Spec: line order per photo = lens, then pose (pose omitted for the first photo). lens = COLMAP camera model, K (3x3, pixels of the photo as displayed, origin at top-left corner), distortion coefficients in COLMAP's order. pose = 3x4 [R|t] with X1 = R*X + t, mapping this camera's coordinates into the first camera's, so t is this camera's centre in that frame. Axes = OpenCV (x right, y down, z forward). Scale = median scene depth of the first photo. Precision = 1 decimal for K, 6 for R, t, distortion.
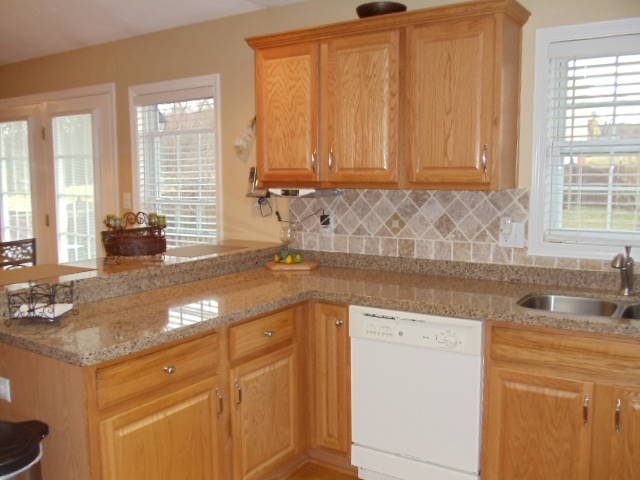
lens RADIAL K [[585.3, 0, 336.5], [0, 585.3, 238.0], [0, 0, 1]] dist [-0.068020, -0.000144]
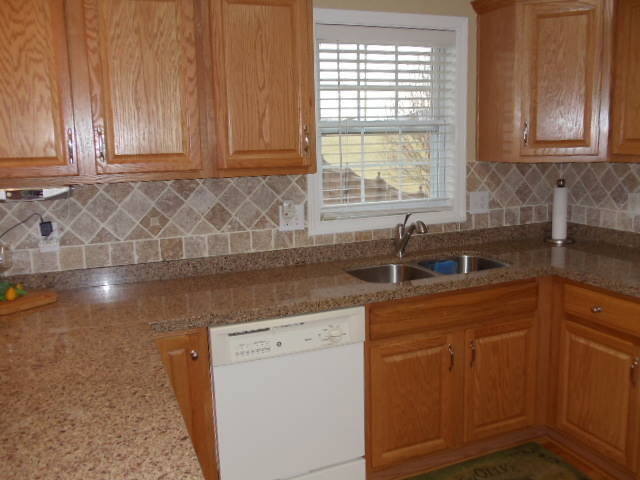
lens RADIAL K [[570.6, 0, 329.9], [0, 570.6, 242.6], [0, 0, 1]] dist [-0.054437, 0.013643]
pose [[0.602372, -0.146872, 0.784587, -0.413884], [0.112047, 0.988752, 0.099066, -0.051062], [-0.790312, 0.028236, 0.612053, 0.356732]]
